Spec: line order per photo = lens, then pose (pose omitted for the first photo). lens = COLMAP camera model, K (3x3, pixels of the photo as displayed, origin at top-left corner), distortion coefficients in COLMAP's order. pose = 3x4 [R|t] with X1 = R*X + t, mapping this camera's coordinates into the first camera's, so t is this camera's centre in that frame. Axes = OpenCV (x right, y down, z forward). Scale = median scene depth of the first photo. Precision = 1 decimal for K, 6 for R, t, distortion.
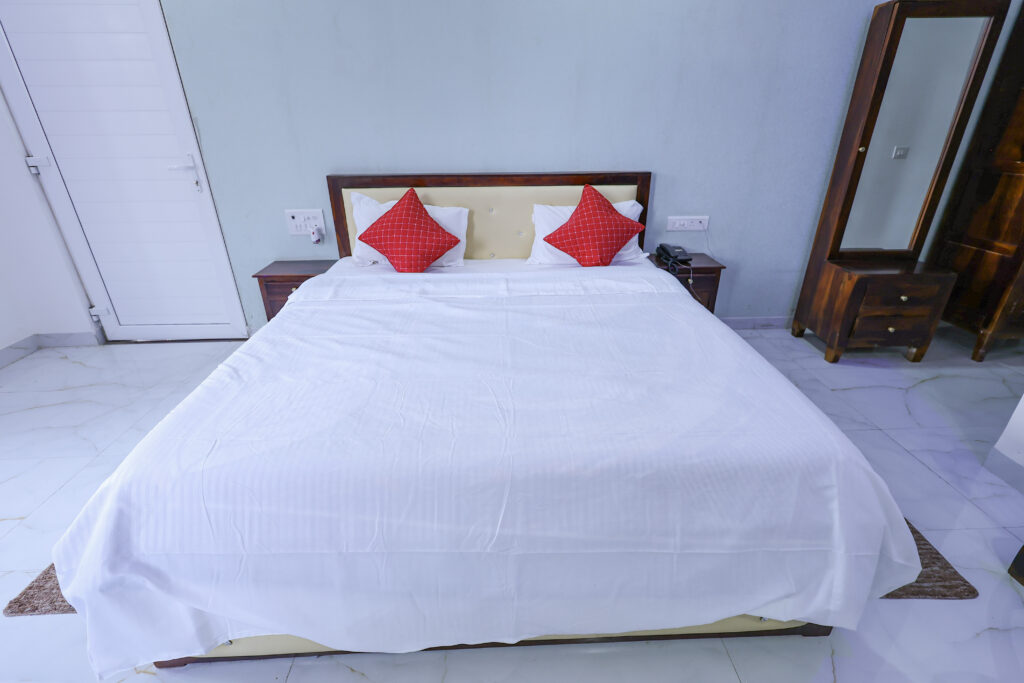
lens RADIAL K [[472.9, 0, 513.7], [0, 472.9, 342.3], [0, 0, 1]] dist [0.001536, 0.000318]
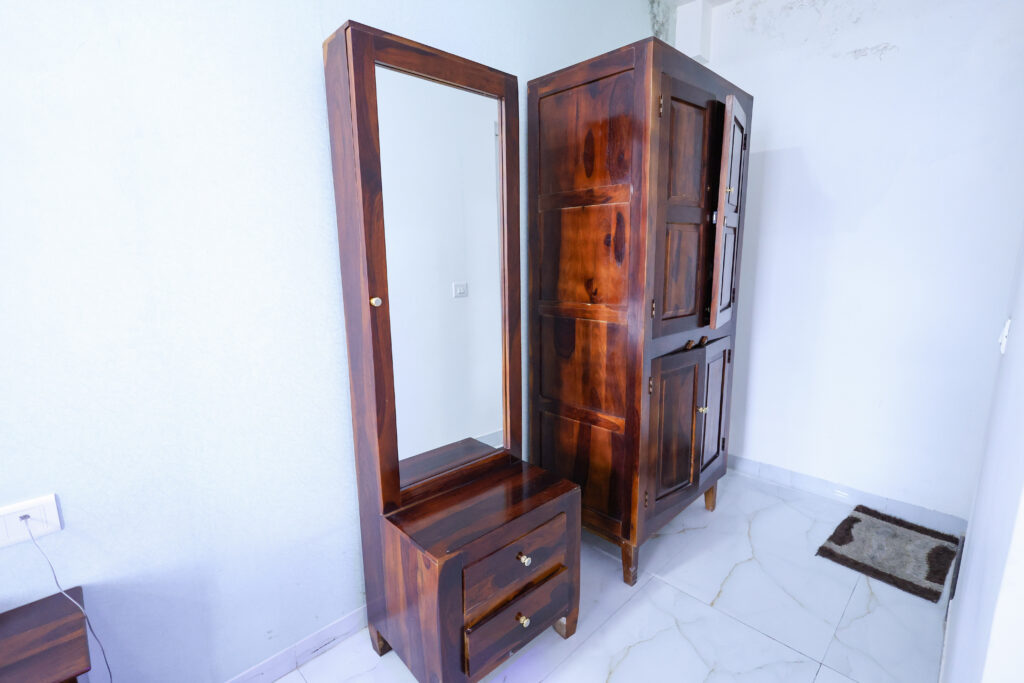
lens RADIAL K [[472.9, 0, 513.7], [0, 472.9, 342.3], [0, 0, 1]] dist [0.001536, 0.000318]
pose [[0.743420, -0.124418, 0.657150, 0.511481], [0.290824, 0.944929, -0.150101, -0.251367], [-0.602285, 0.302704, 0.738663, 0.561761]]
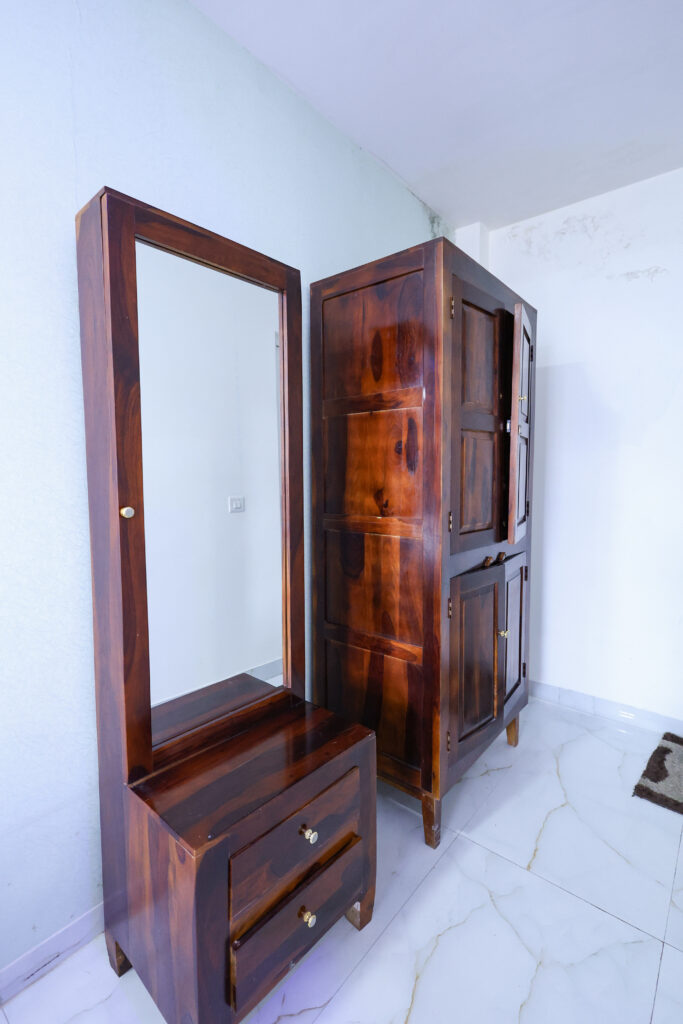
lens RADIAL K [[478.0, 0, 341.8], [0, 478.0, 505.4], [0, 0, 1]] dist [0.001699, 0.000703]
pose [[0.673426, -0.046467, 0.737792, 0.556392], [0.313776, 0.921628, -0.228357, -0.261787], [-0.669359, 0.385283, 0.635229, 0.615447]]
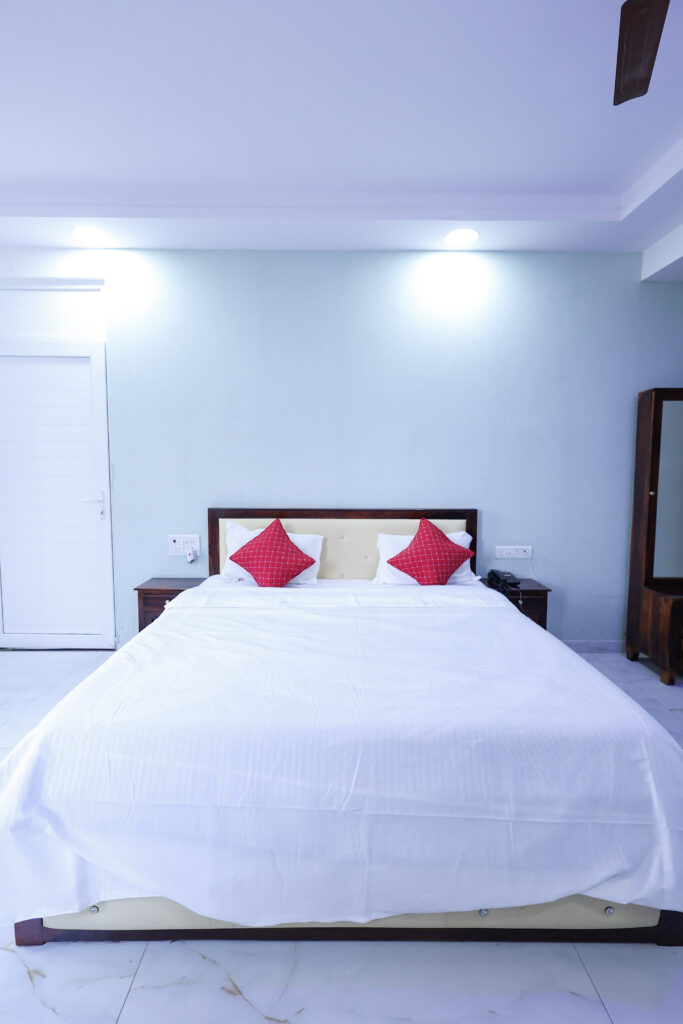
lens RADIAL K [[472.9, 0, 338.6], [0, 472.9, 510.1], [0, 0, 1]] dist [0.001536, 0.000318]
pose [[0.999187, 0.013430, -0.038024, -0.013397], [-0.025793, 0.937653, -0.346614, 0.068126], [0.030998, 0.347313, 0.937237, -0.134544]]
